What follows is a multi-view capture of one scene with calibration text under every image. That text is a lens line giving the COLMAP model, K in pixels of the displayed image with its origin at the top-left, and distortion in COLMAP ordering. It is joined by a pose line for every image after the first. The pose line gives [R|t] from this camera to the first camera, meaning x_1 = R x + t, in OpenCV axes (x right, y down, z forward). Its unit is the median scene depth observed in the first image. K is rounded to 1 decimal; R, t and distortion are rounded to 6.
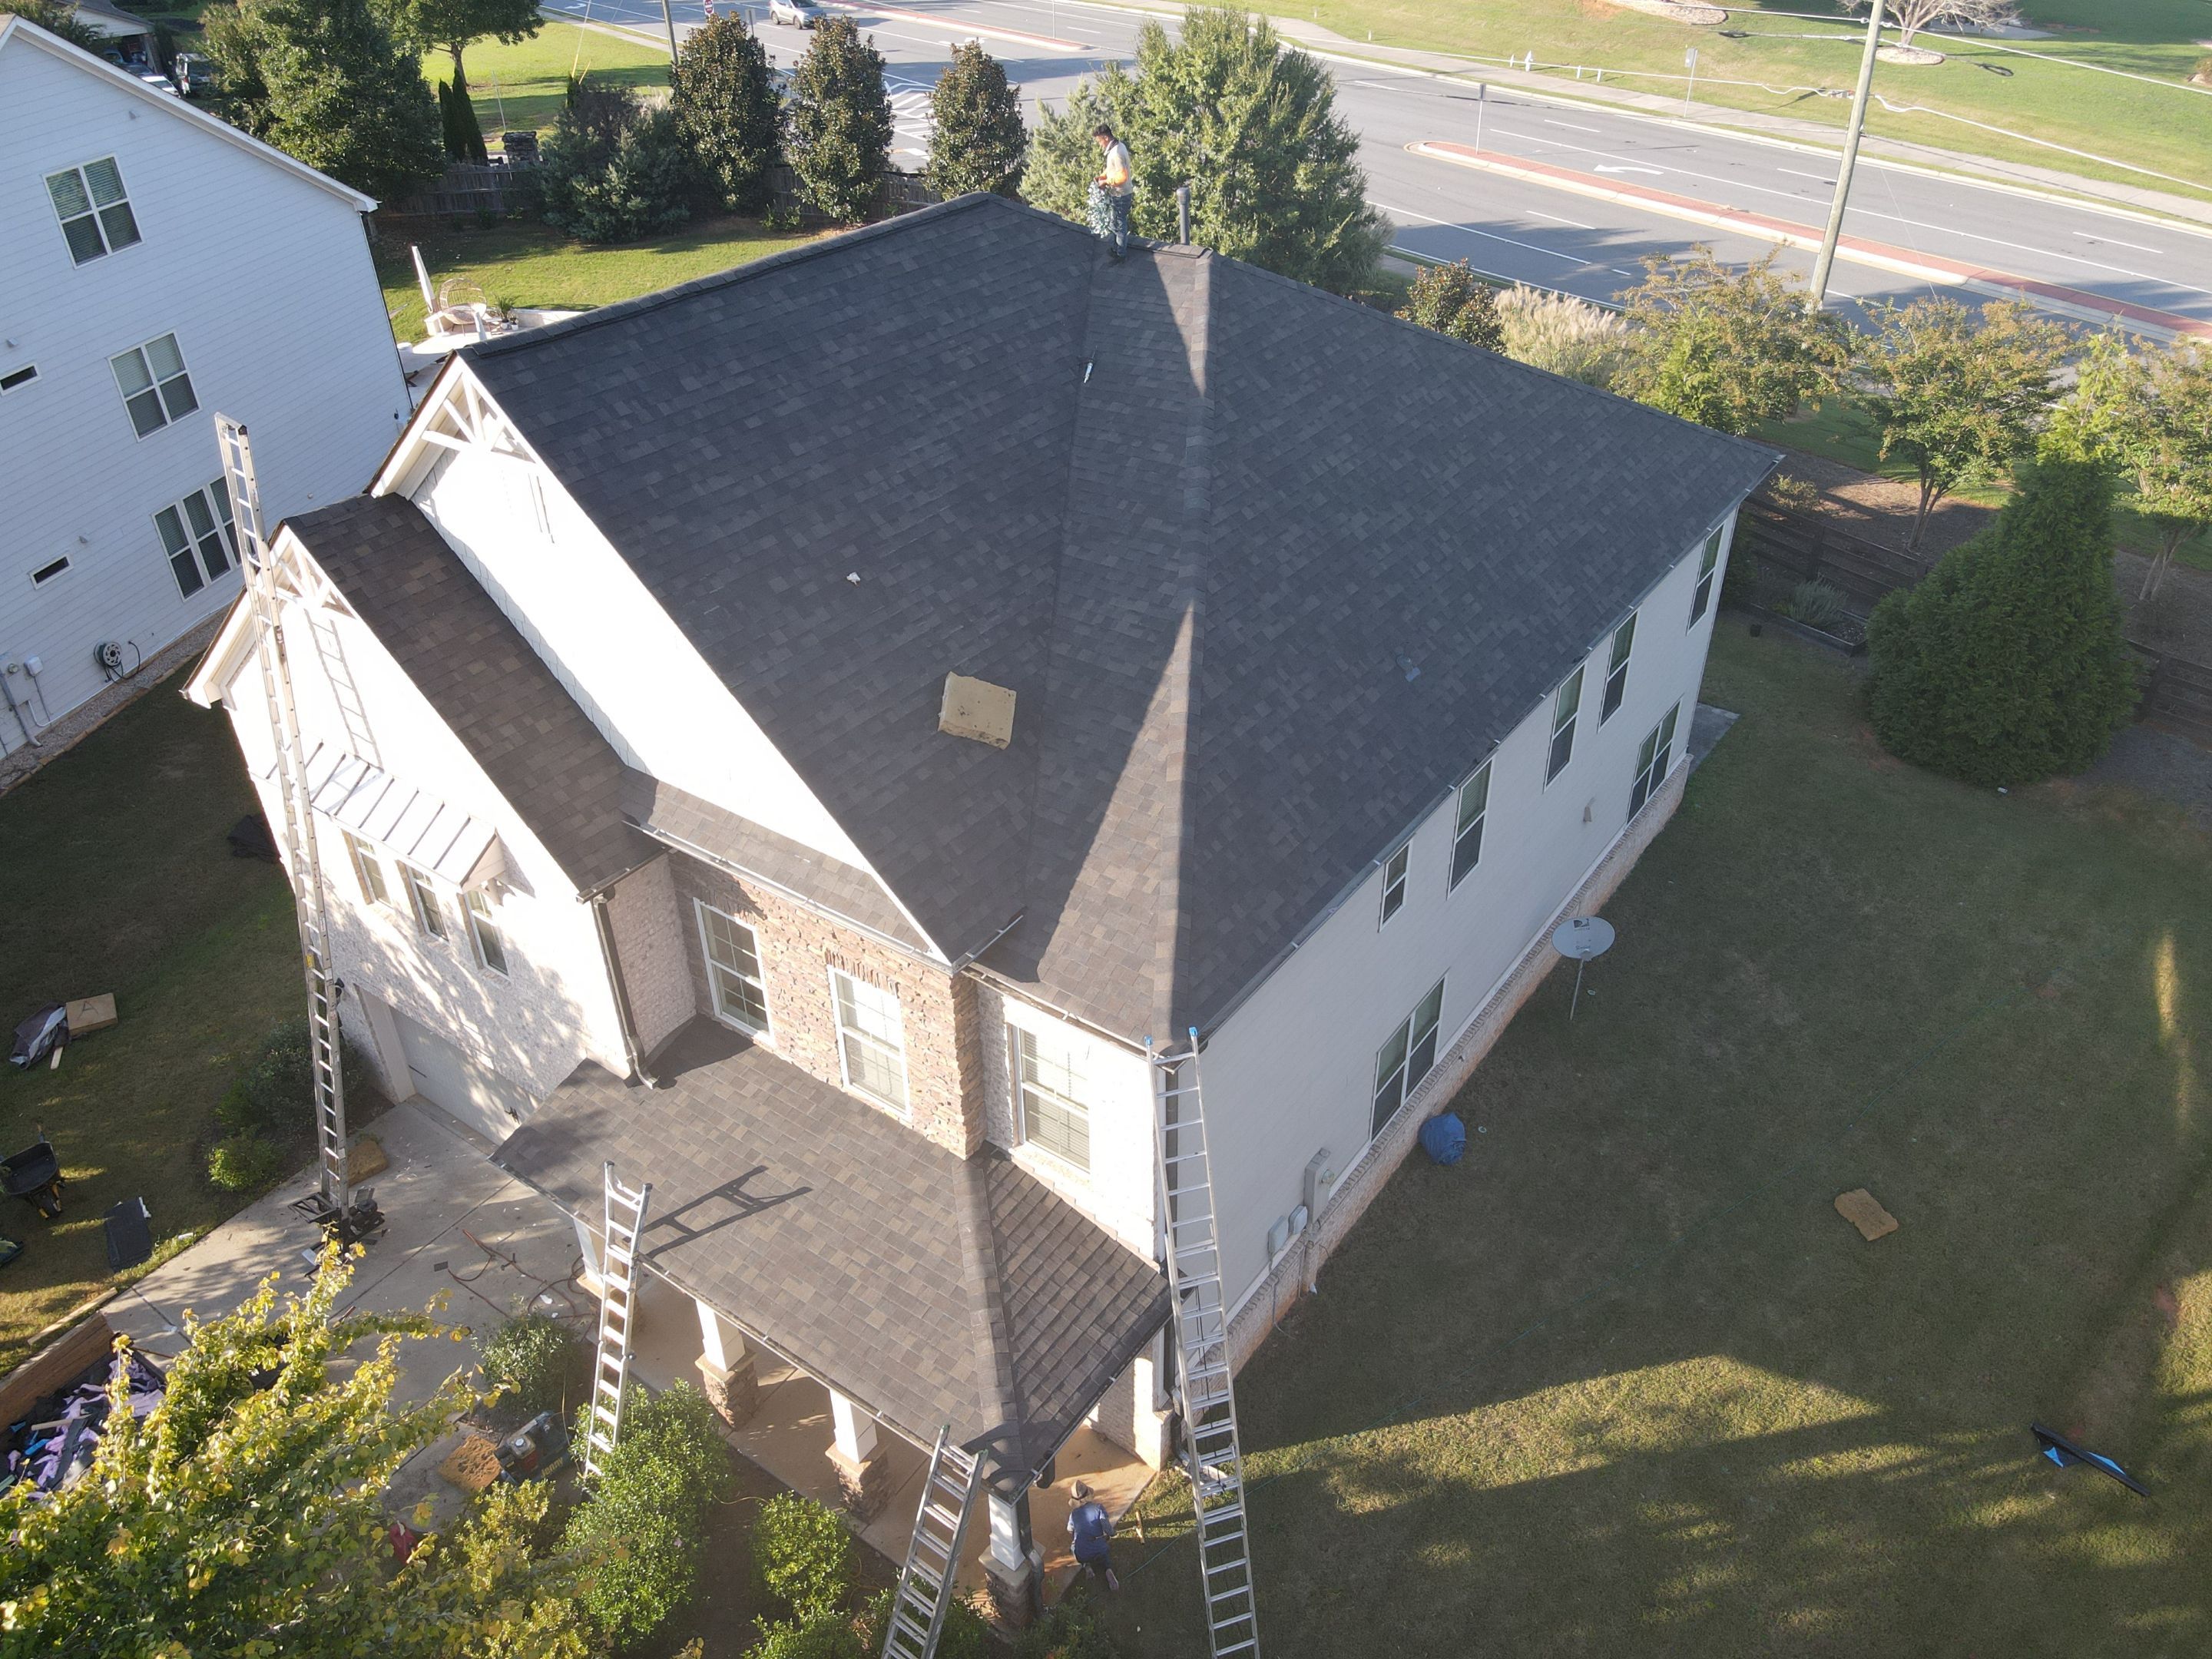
lens RADIAL K [[1614.0, 0, 1113.0], [0, 1614.0, 823.5], [0, 0, 1]] dist [0.005096, 0.009525]
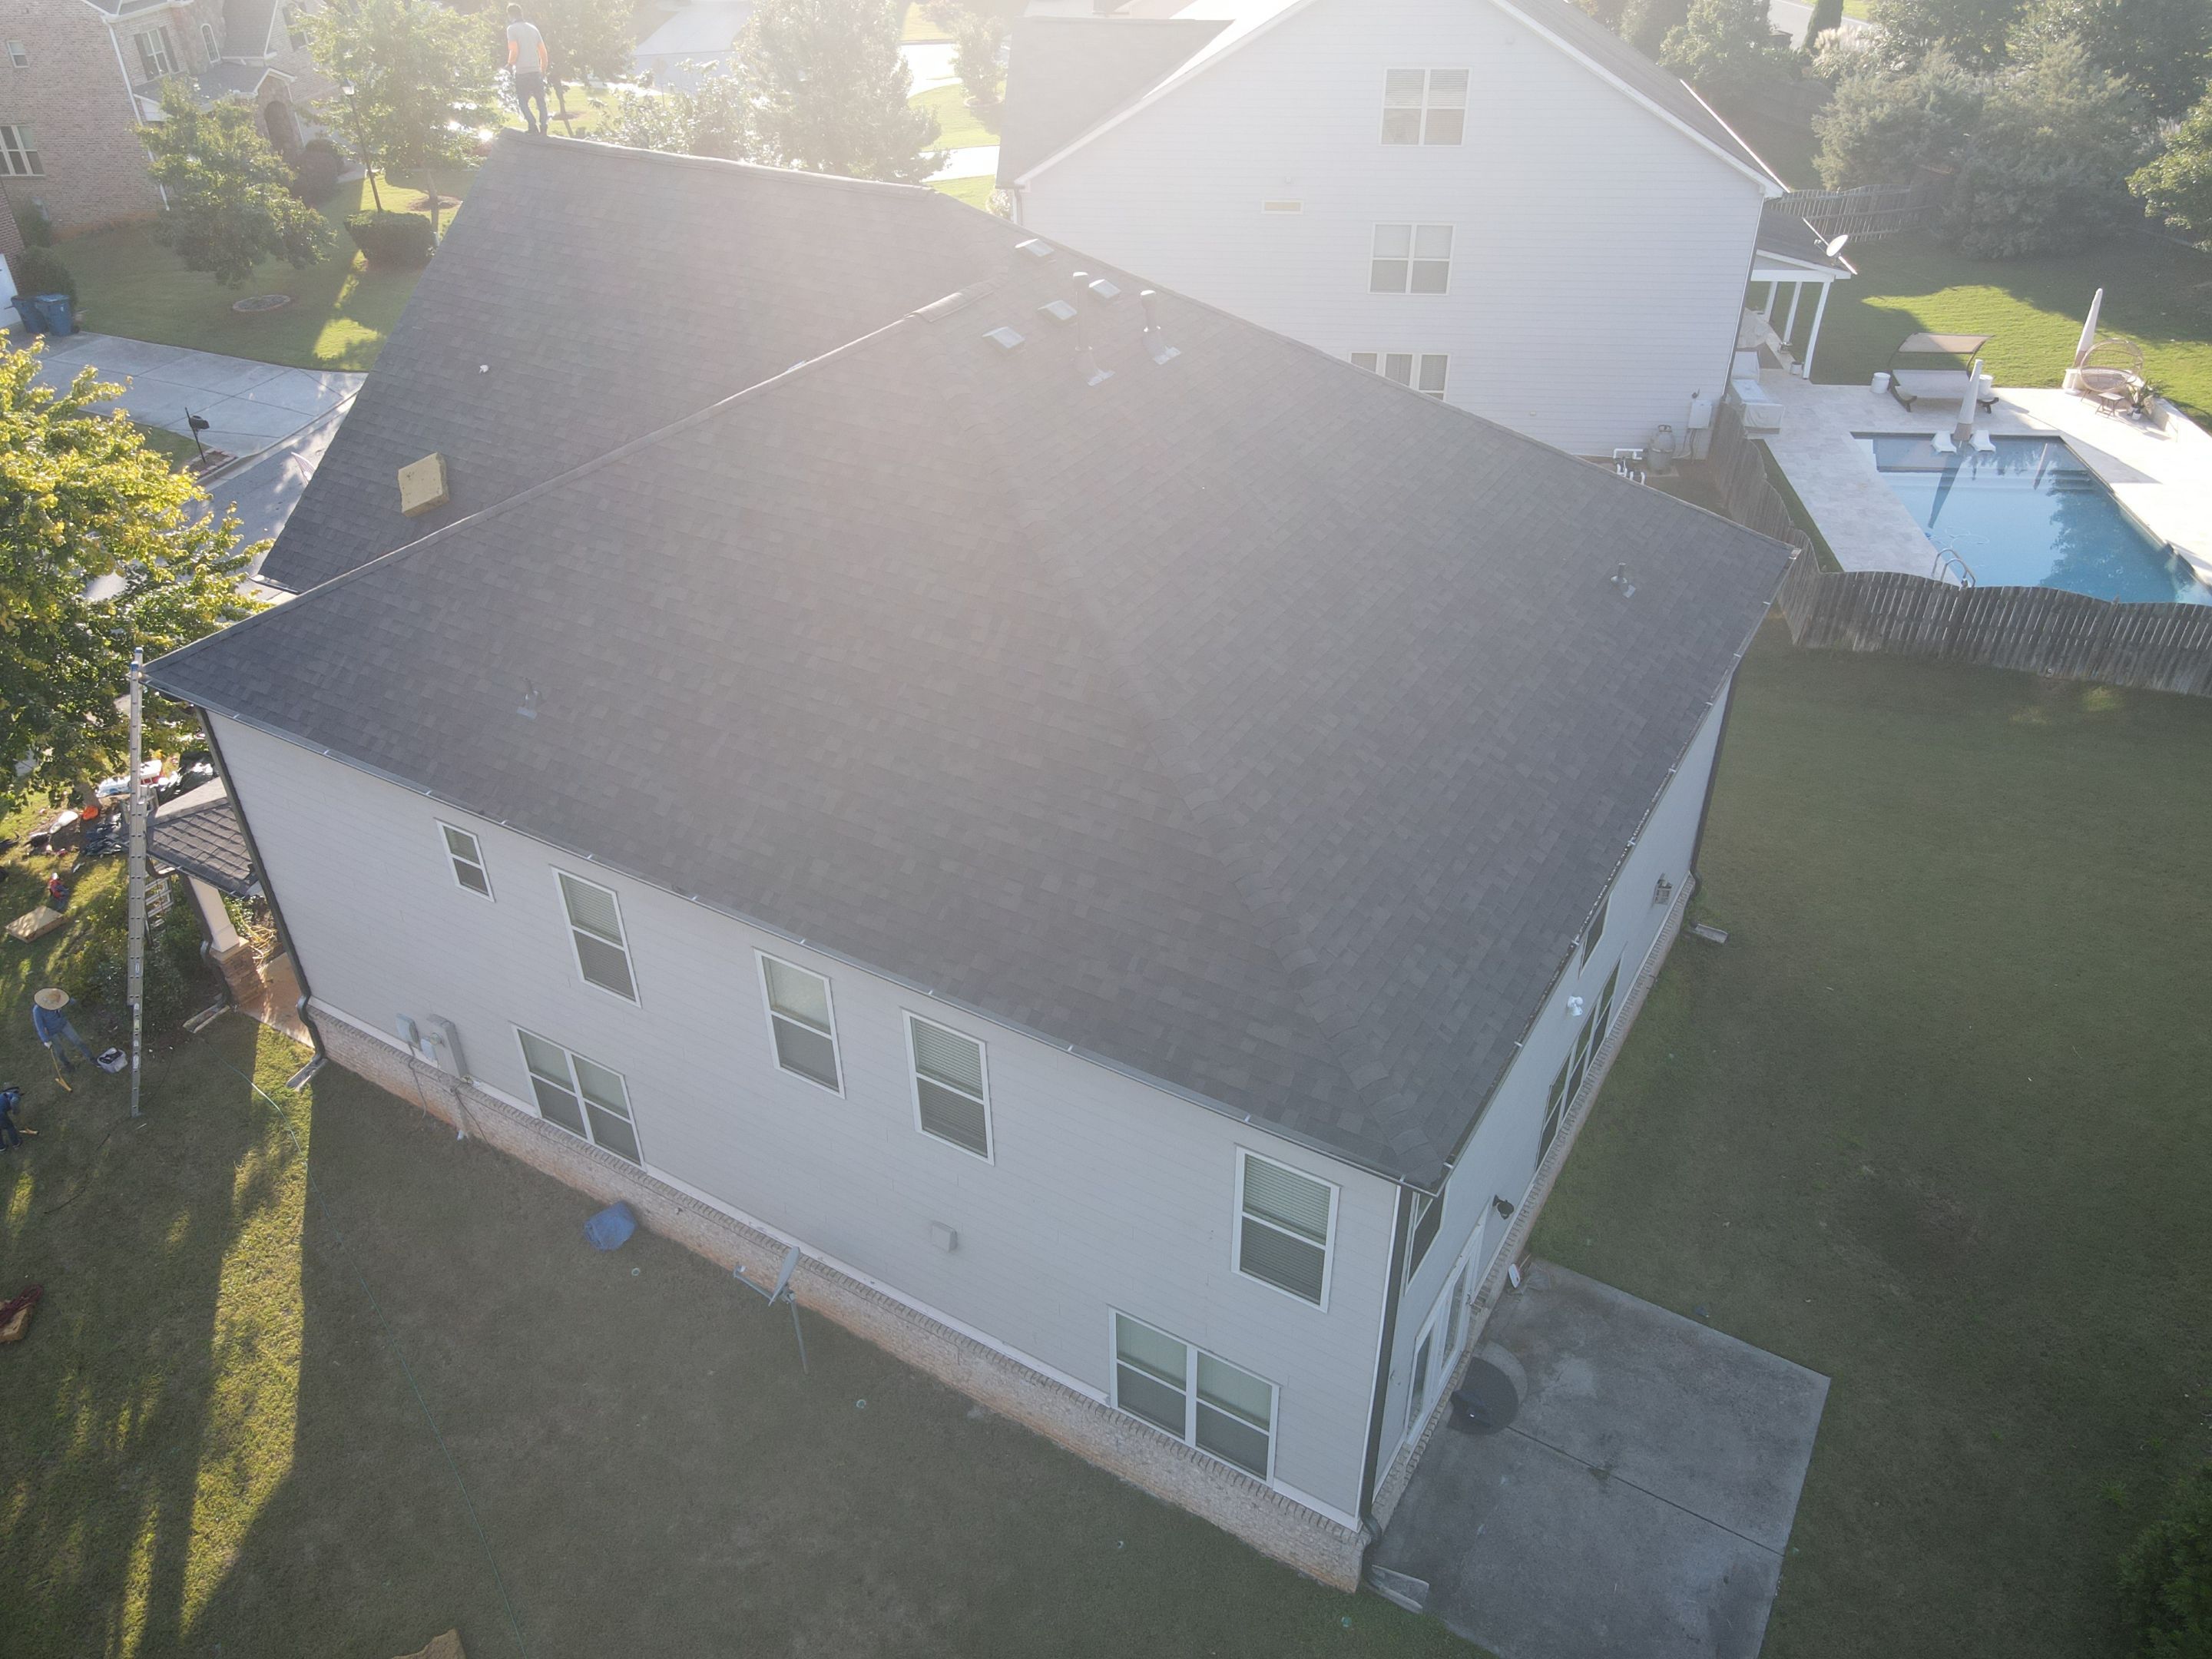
lens RADIAL K [[1614.0, 0, 1105.0], [0, 1614.0, 829.6], [0, 0, 1]] dist [0.005096, 0.009525]
pose [[0.081920, 0.572953, -0.815484, 0.993010], [-0.544377, 0.711114, 0.444938, -0.630135], [0.834831, 0.407482, 0.370157, 0.909462]]
